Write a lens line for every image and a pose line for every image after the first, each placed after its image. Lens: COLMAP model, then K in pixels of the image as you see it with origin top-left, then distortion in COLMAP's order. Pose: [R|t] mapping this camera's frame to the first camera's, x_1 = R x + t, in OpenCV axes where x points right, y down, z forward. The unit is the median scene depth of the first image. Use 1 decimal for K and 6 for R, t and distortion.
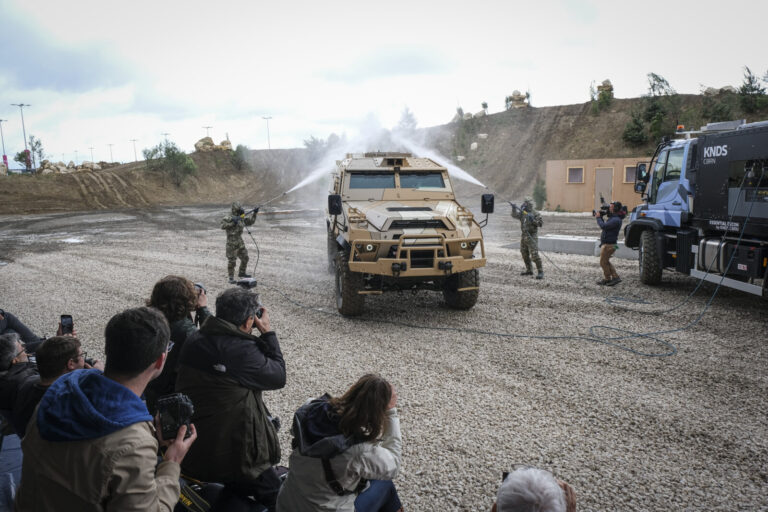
lens RADIAL K [[511.1, 0, 381.3], [0, 511.1, 267.3], [0, 0, 1]] dist [-0.009888, -0.000350]
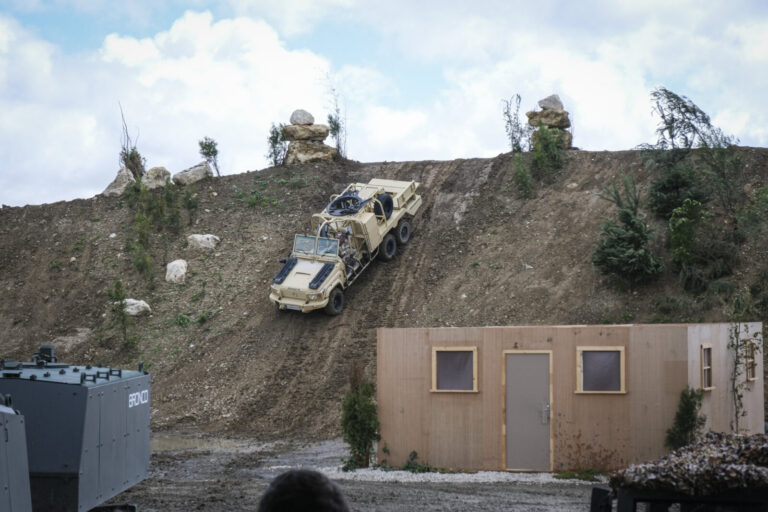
lens RADIAL K [[1873.5, 0, 350.3], [0, 1873.5, 371.5], [0, 0, 1]] dist [0.144893, 0.000000]
pose [[0.965475, 0.015907, 0.260008, -0.021647], [0.026463, 0.986981, -0.158646, 0.018515], [-0.259146, 0.160049, 0.952485, -0.158869]]
